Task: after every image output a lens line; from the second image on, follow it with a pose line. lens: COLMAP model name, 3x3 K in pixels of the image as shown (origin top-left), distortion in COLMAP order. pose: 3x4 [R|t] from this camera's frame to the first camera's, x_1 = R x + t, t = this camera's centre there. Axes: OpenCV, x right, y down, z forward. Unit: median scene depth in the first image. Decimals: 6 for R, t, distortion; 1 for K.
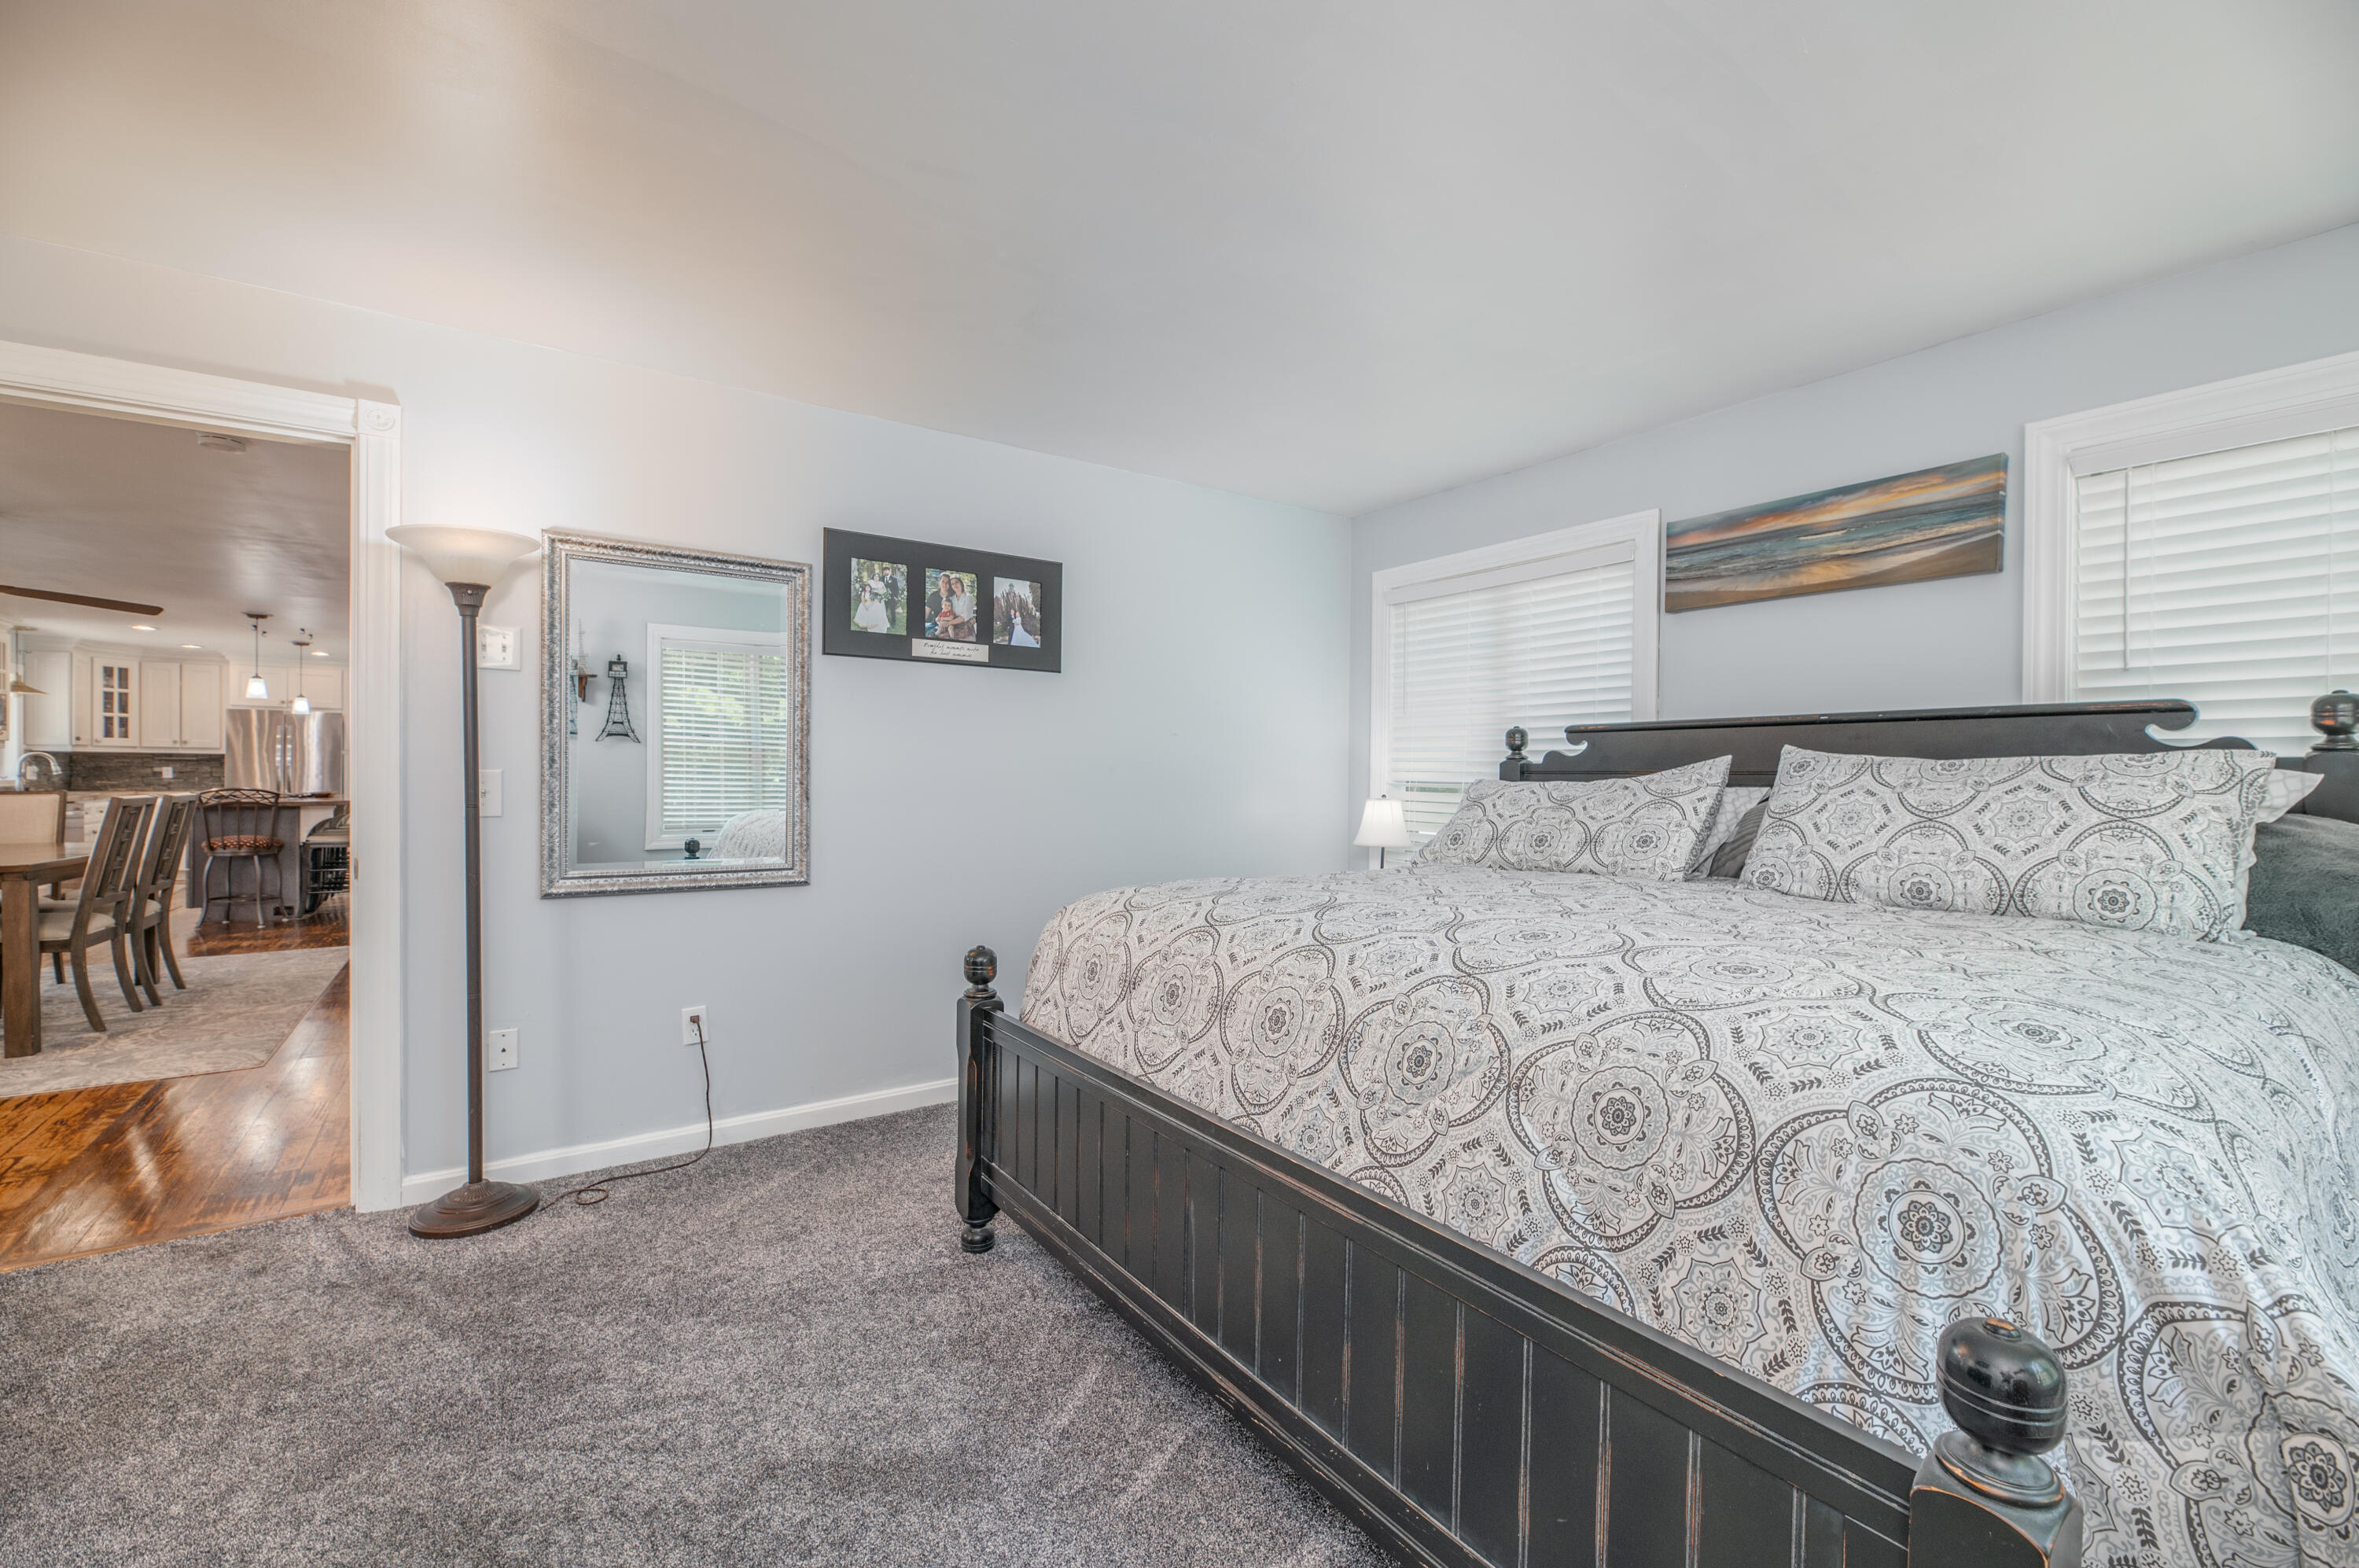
lens RADIAL K [[972.2, 0, 1179.5], [0, 972.2, 784.0], [0, 0, 1]] dist [-0.002999, -0.000472]
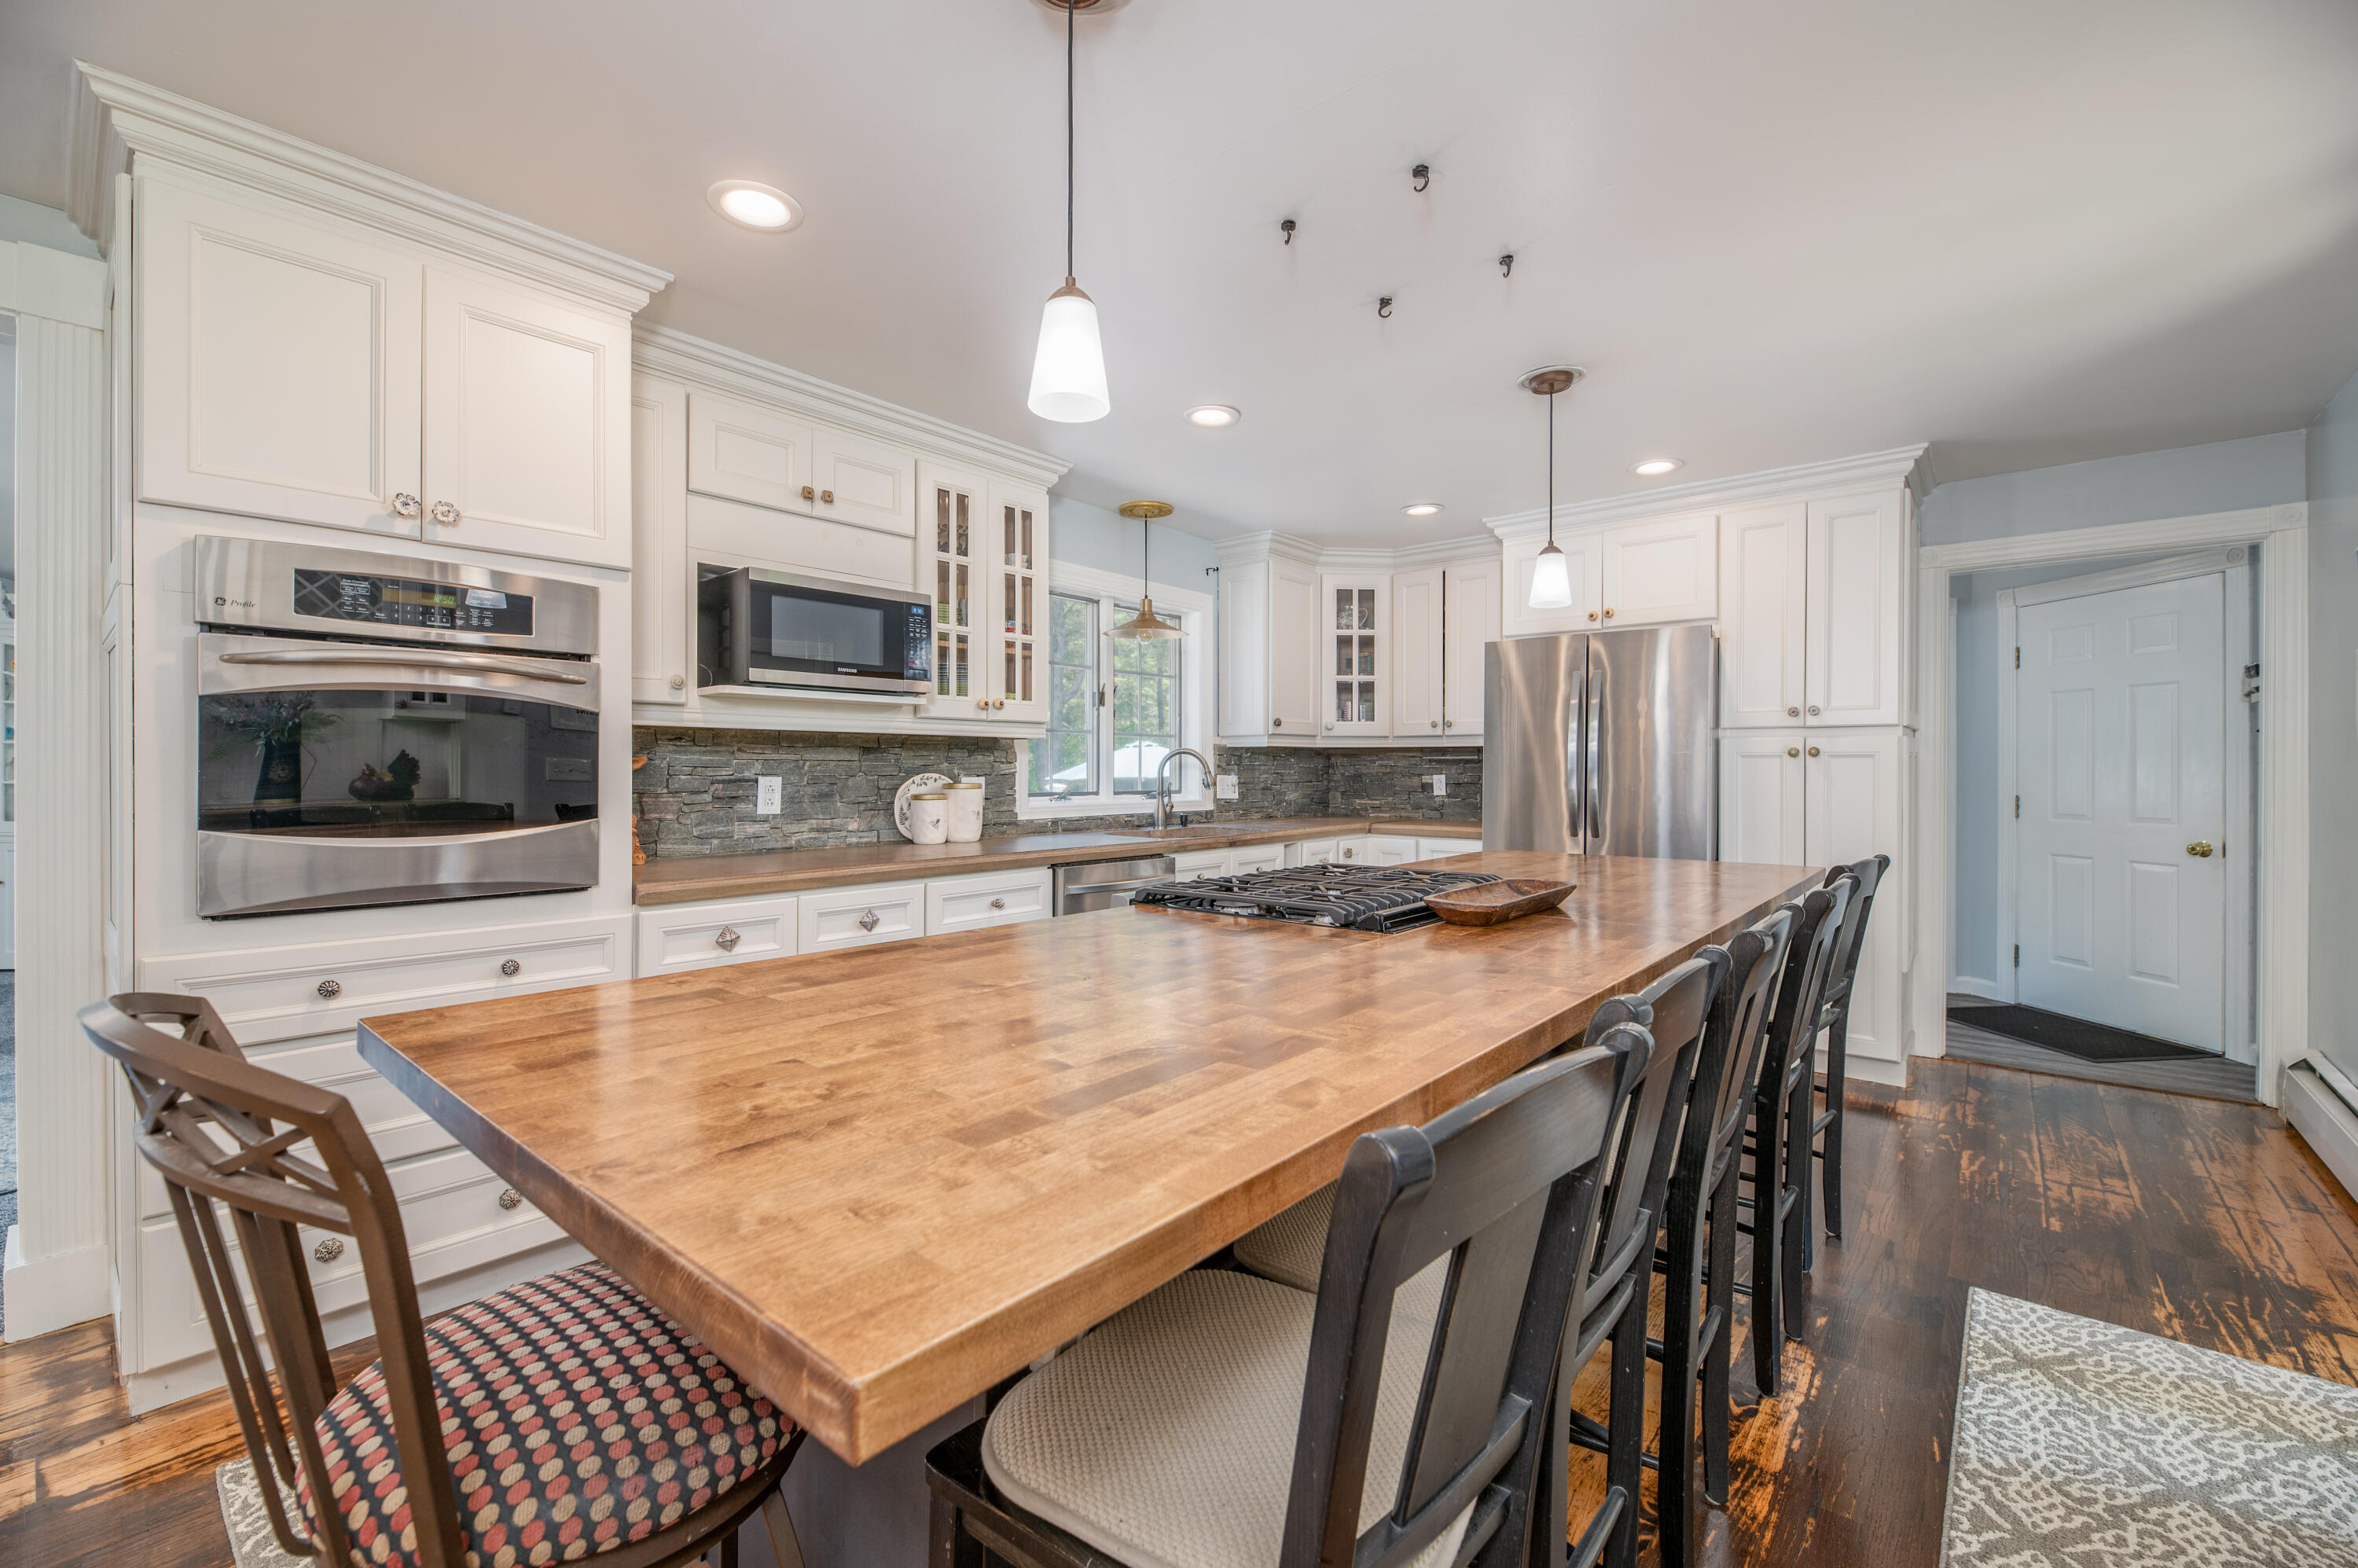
lens RADIAL K [[980.0, 0, 1162.4], [0, 980.0, 769.5], [0, 0, 1]] dist [-0.001614, -0.000096]
pose [[0.252363, -0.009442, -0.967587, -1.508676], [-0.005622, 0.999921, -0.011224, -0.034968], [0.967616, 0.008272, 0.252290, 1.905395]]
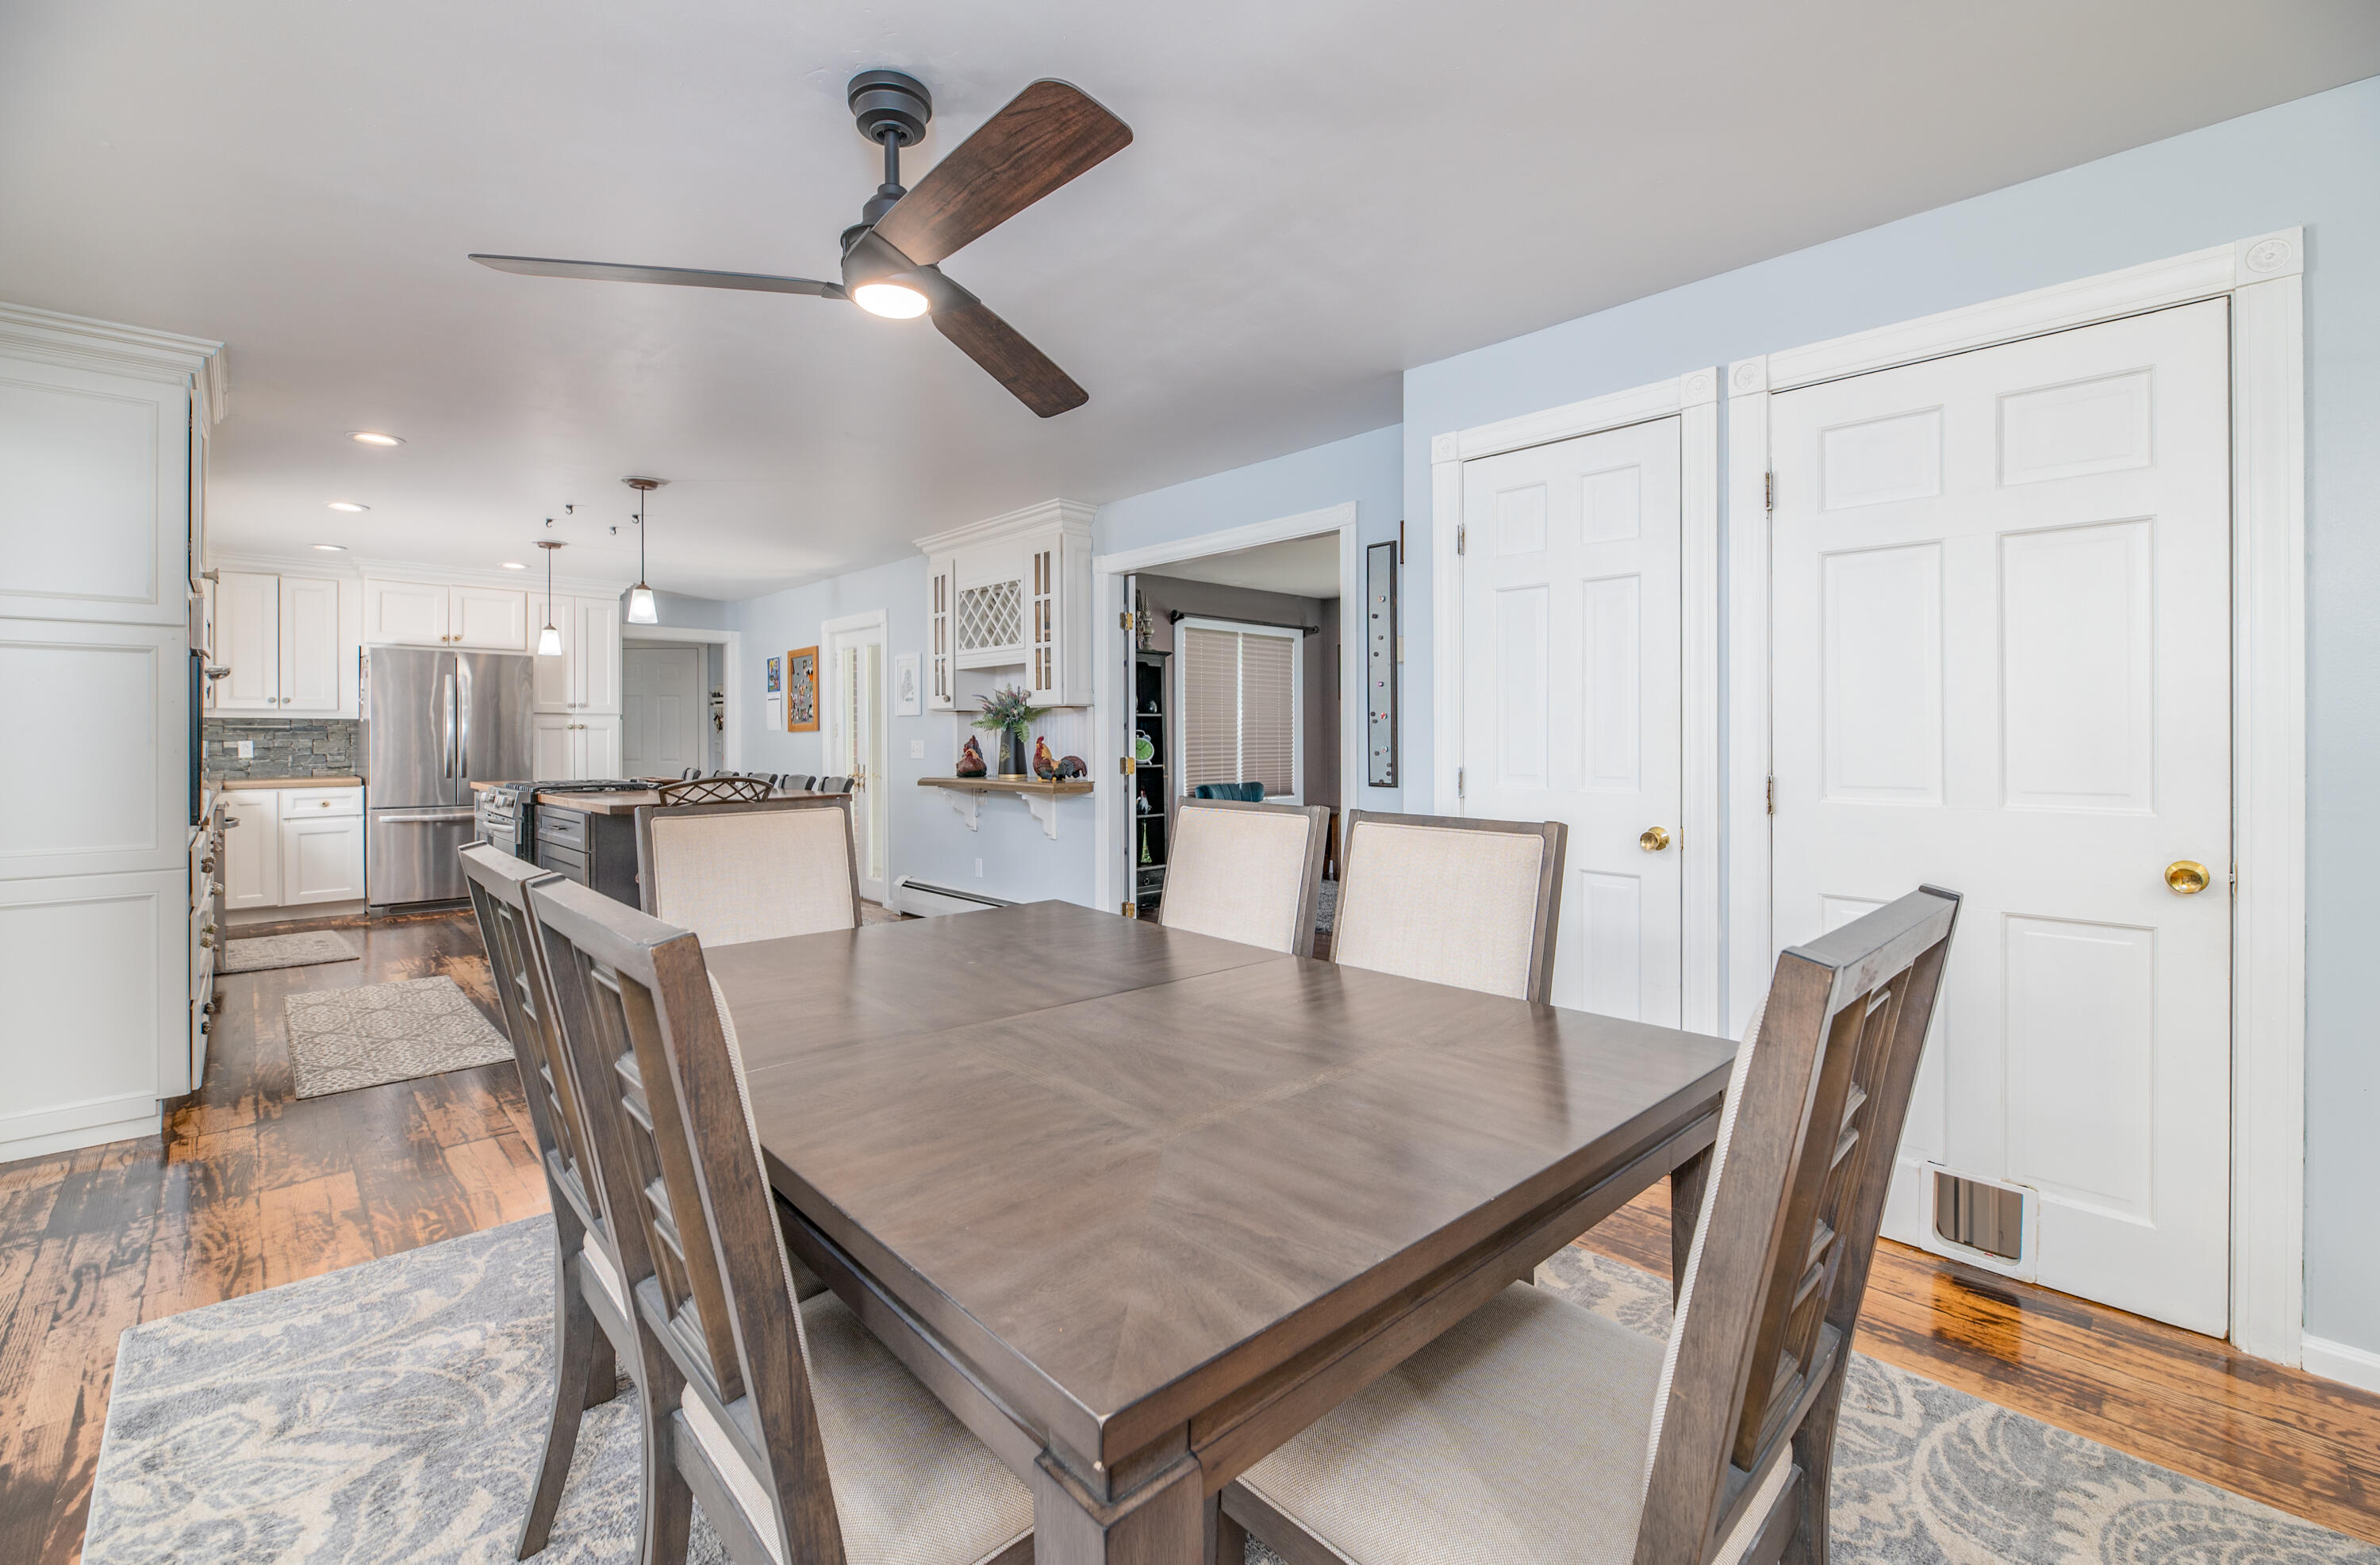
lens RADIAL K [[1010.8, 0, 1198.8], [0, 1010.8, 725.1], [0, 0, 1]] dist [-0.001012, -0.000266]
pose [[0.987592, -0.010394, 0.156696, -1.403096], [0.013029, 0.999790, -0.015800, -0.023867], [-0.156499, 0.017646, 0.987520, 0.654752]]
